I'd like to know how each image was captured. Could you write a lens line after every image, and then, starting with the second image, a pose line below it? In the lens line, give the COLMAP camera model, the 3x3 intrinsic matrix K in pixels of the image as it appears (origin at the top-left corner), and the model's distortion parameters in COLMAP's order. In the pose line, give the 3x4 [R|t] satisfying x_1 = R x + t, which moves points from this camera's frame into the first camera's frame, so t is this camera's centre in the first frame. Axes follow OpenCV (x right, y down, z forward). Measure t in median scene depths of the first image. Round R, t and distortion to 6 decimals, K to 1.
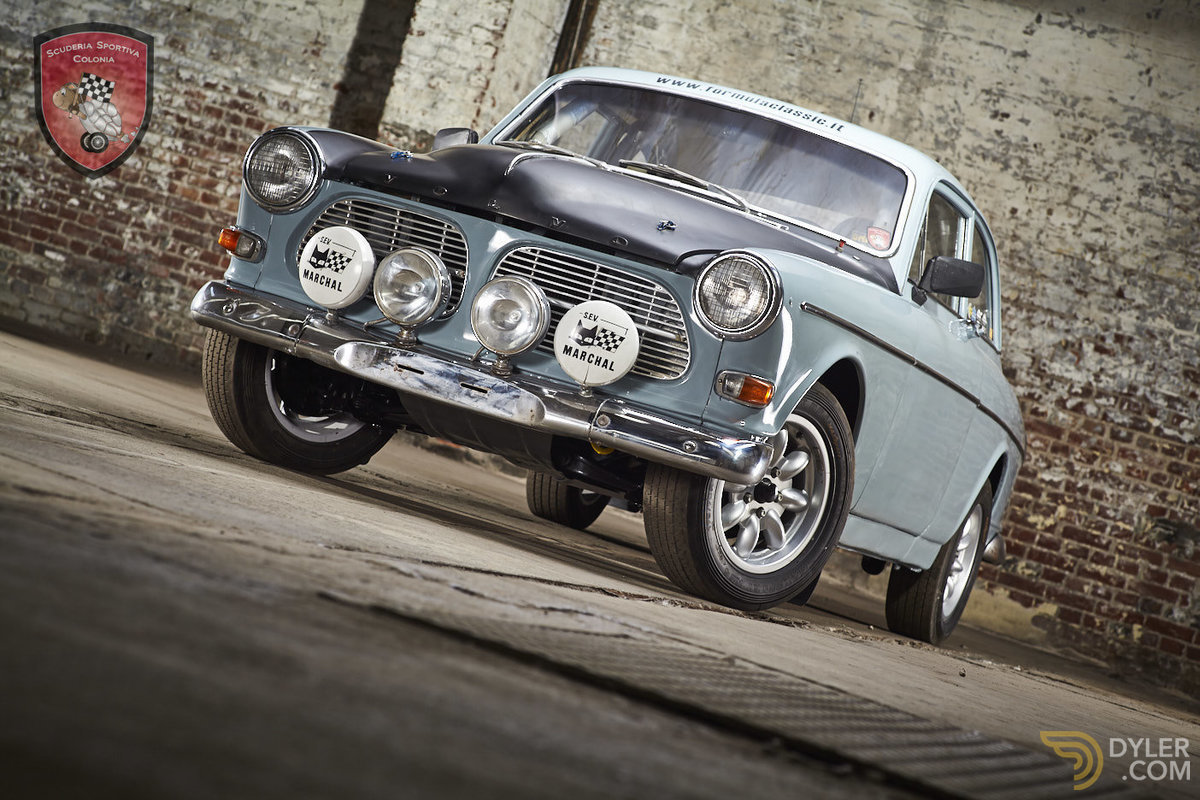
lens RADIAL K [[2953.9, 0, 609.0], [0, 2953.9, 398.3], [0, 0, 1]] dist [-0.005445, 0.000000]
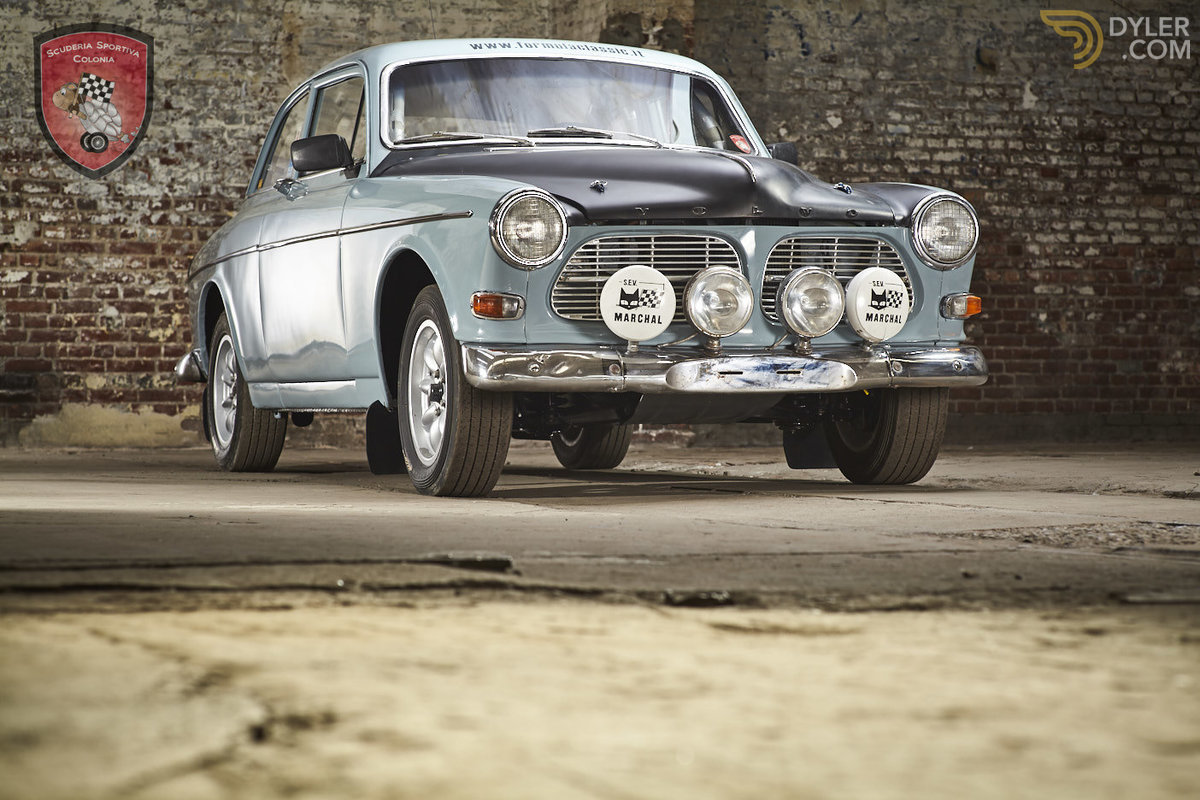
lens RADIAL K [[2953.9, 0, 611.7], [0, 2953.9, 405.0], [0, 0, 1]] dist [-0.005445, 0.000000]
pose [[0.756836, -0.298588, 0.581416, -0.352739], [0.223747, 0.954165, 0.198760, -0.107683], [-0.614115, -0.020339, 0.788955, 0.068970]]
